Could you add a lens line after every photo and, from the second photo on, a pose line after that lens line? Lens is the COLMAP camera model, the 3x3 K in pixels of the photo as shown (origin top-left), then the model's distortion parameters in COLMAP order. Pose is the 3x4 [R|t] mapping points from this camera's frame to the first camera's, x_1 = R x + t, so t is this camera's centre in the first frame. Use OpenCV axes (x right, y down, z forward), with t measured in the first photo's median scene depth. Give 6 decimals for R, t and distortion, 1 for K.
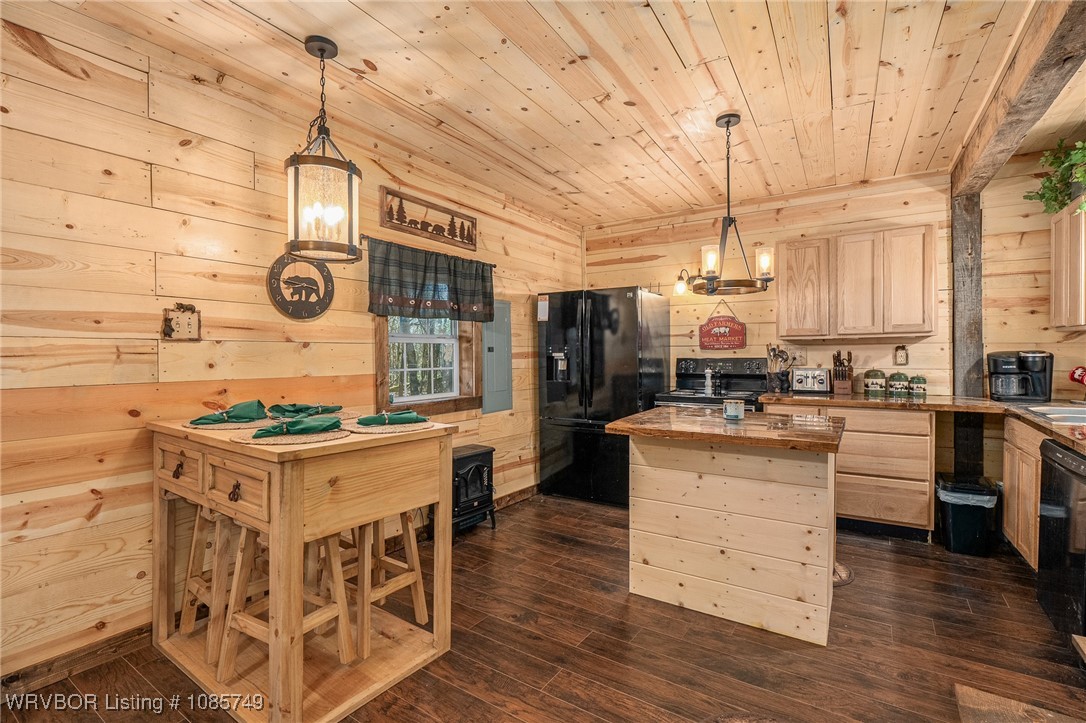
lens RADIAL K [[495.7, 0, 539.0], [0, 495.7, 357.3], [0, 0, 1]] dist [-0.008332, 0.003082]
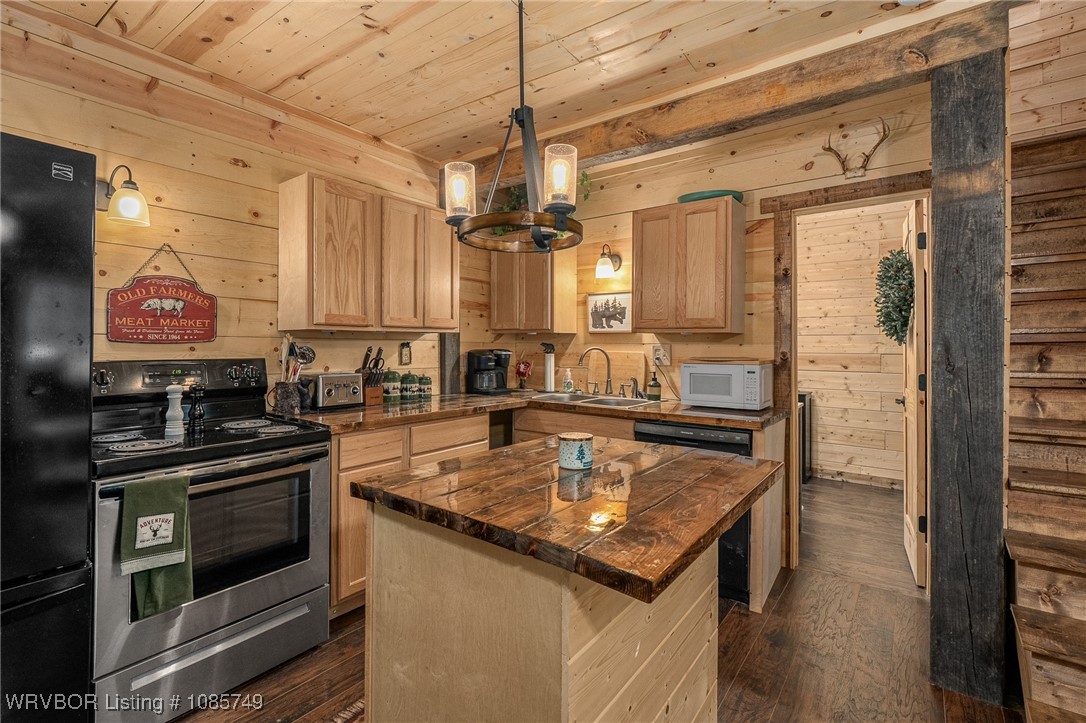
lens RADIAL K [[495.7, 0, 543.6], [0, 495.7, 342.7], [0, 0, 1]] dist [-0.008332, 0.003082]
pose [[0.071968, 0.019605, 0.997214, -0.123497], [0.006580, 0.999776, -0.020131, -0.003937], [-0.997385, 0.008010, 0.071823, 0.683672]]
